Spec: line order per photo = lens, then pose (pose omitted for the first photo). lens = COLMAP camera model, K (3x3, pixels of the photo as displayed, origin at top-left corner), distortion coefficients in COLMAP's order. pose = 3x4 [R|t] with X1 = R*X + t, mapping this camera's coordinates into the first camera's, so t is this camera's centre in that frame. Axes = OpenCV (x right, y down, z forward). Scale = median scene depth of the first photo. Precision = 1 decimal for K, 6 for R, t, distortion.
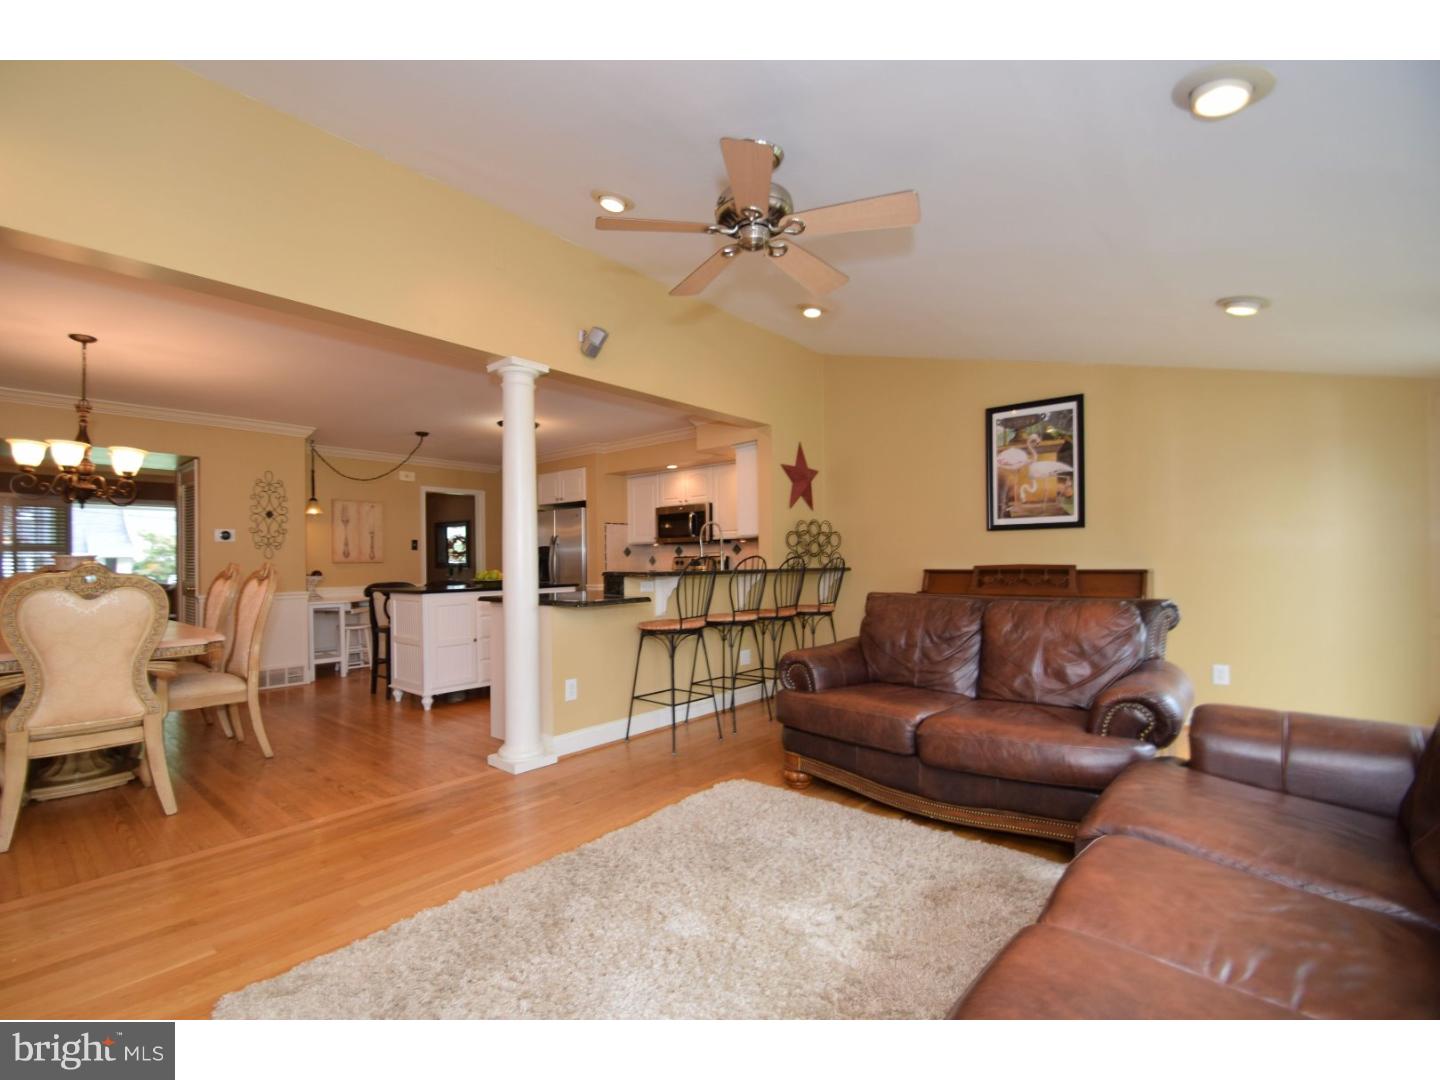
lens RADIAL K [[648.2, 0, 681.3], [0, 648.2, 558.4], [0, 0, 1]] dist [0.012734, -0.015573]
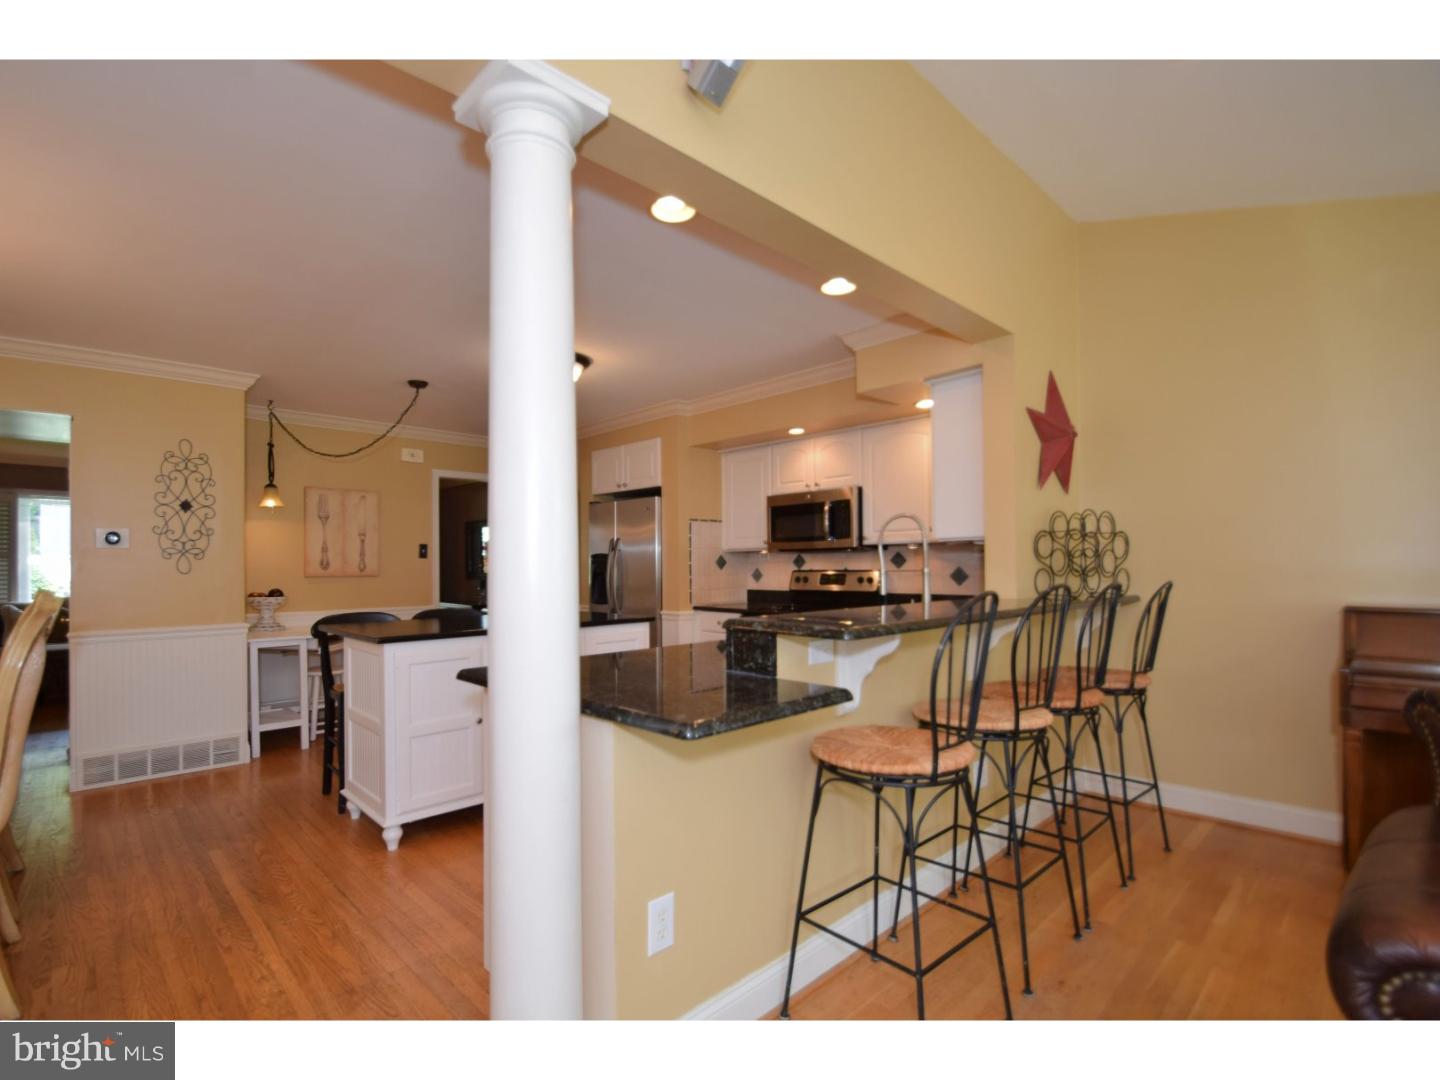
lens RADIAL K [[689.9, 0, 683.4], [0, 689.9, 560.4], [0, 0, 1]] dist [-0.001449, -0.000309]
pose [[0.995868, 0.003412, -0.090751, -0.066168], [-0.003611, 0.999991, -0.002028, -0.012137], [0.090743, 0.002347, 0.995872, 0.323460]]
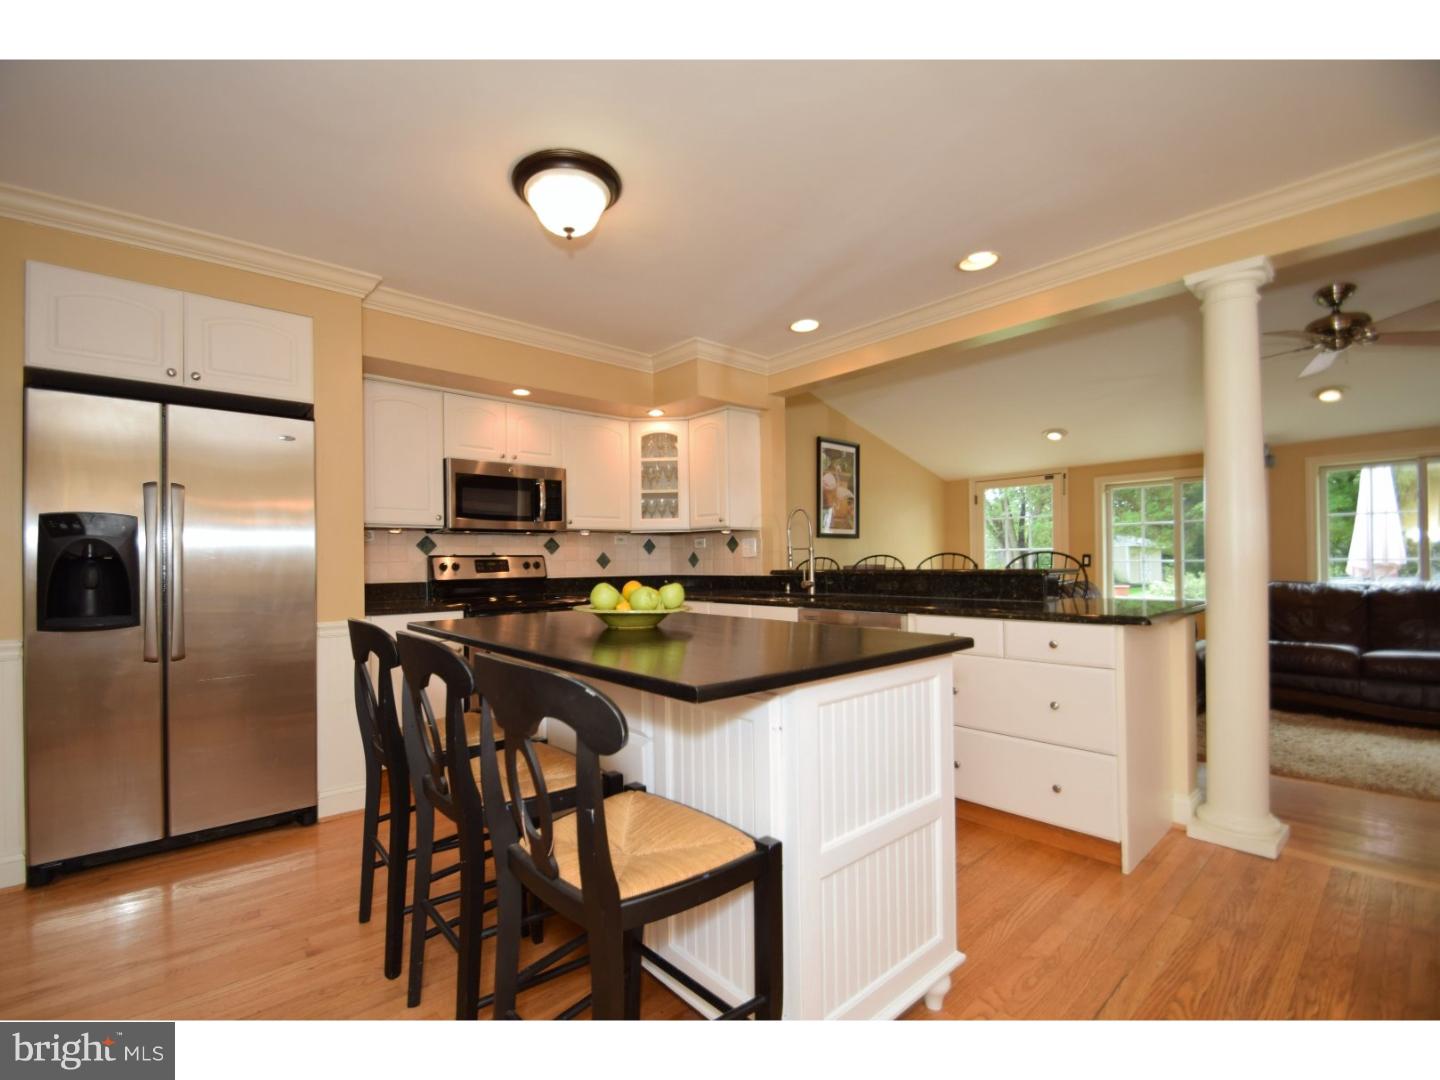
lens RADIAL K [[648.2, 0, 681.3], [0, 648.2, 558.4], [0, 0, 1]] dist [0.012734, -0.015573]
pose [[0.121439, 0.013251, 0.992510, -0.568725], [0.003932, 0.999897, -0.013831, 0.009140], [-0.992591, 0.005582, 0.121374, 0.833873]]
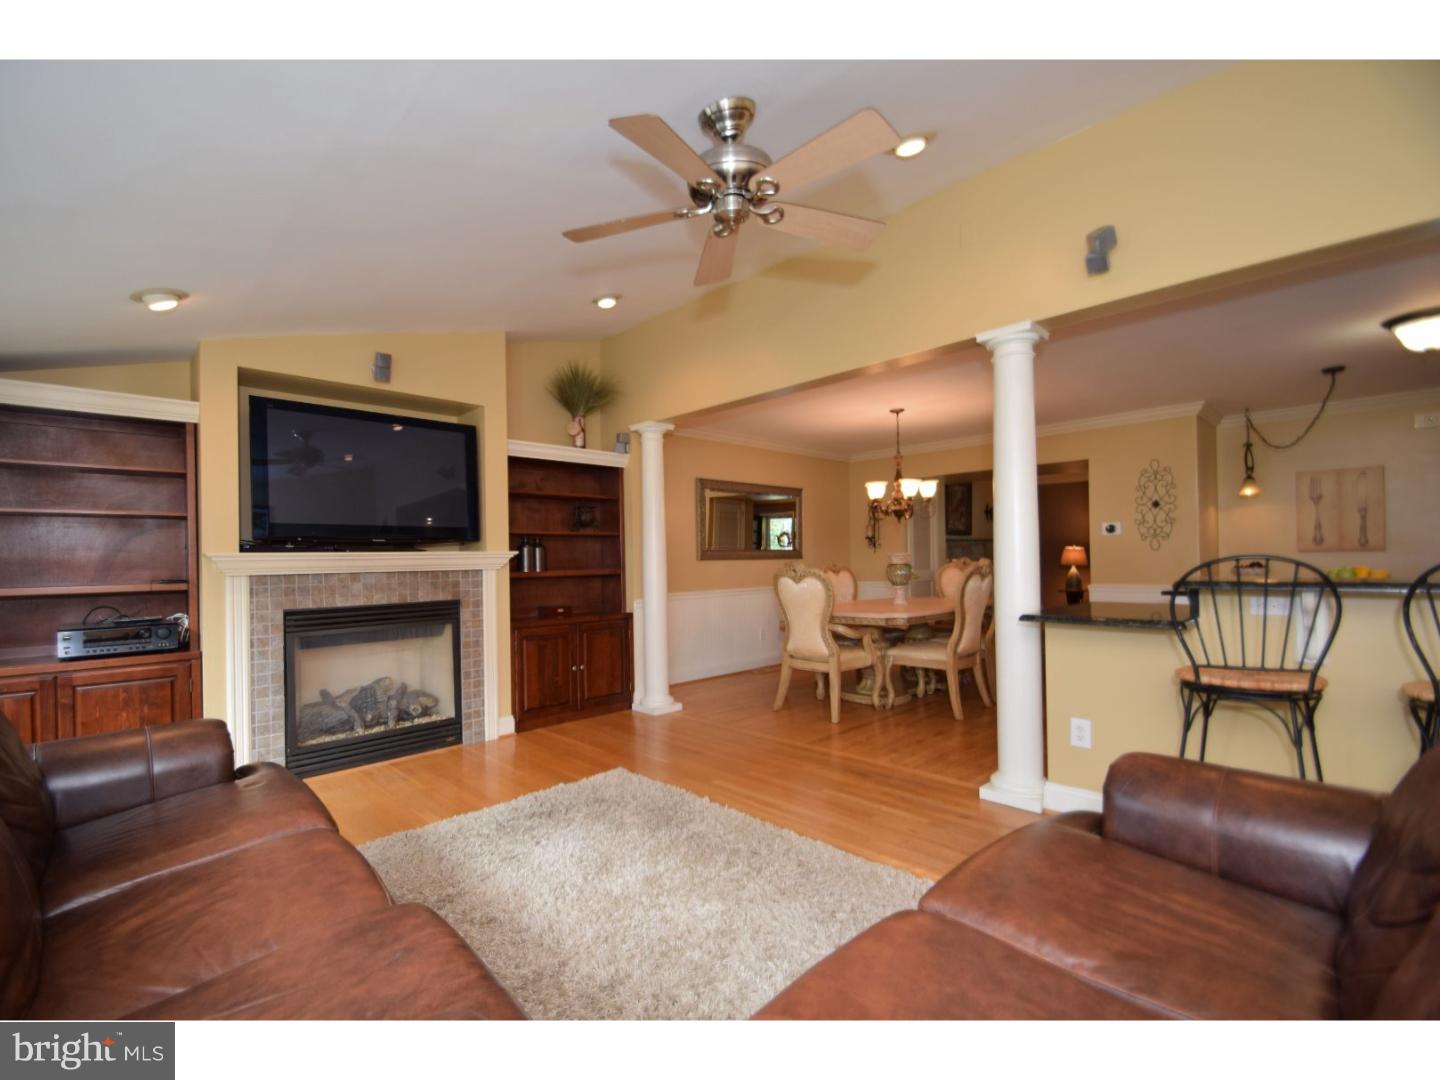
lens RADIAL K [[631.6, 0, 671.2], [0, 631.6, 559.4], [0, 0, 1]] dist [-0.000127, -0.015285]
pose [[-0.101433, 0.008597, -0.994805, 0.337094], [0.024154, 0.999689, 0.006176, -0.007854], [0.994549, -0.023403, -0.101609, 0.341100]]
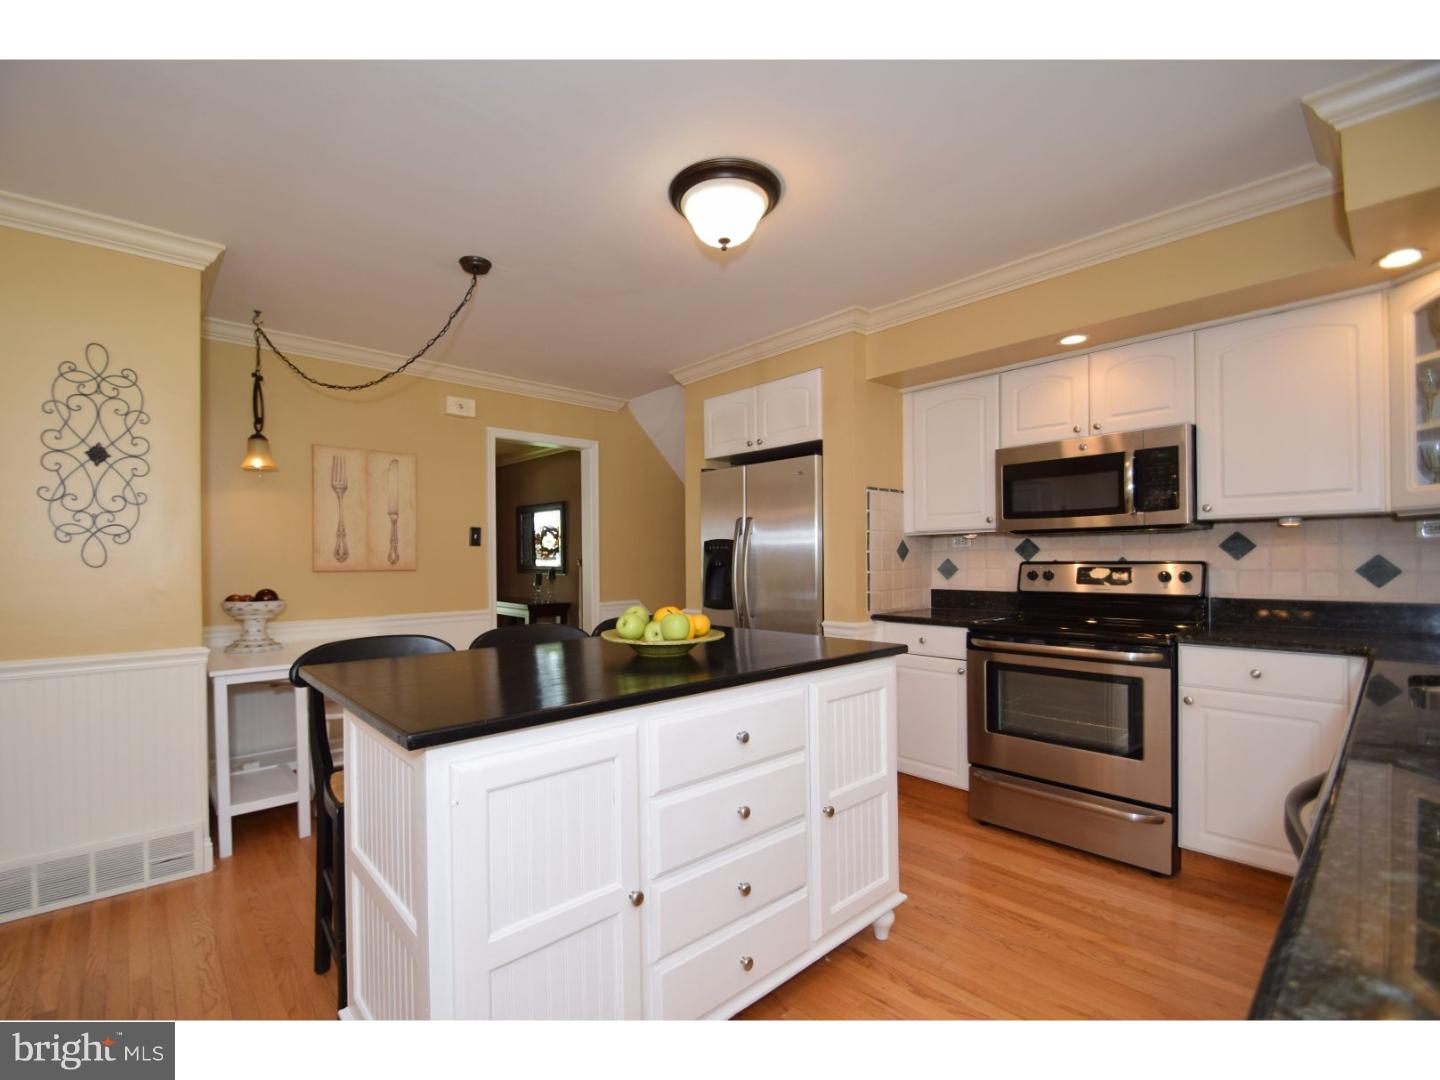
lens RADIAL K [[648.2, 0, 681.3], [0, 648.2, 558.4], [0, 0, 1]] dist [0.012734, -0.015573]
pose [[0.992575, 0.003598, -0.121579, -0.215218], [-0.003021, 0.999983, 0.004927, -0.007199], [0.121595, -0.004523, 0.992569, 0.595169]]
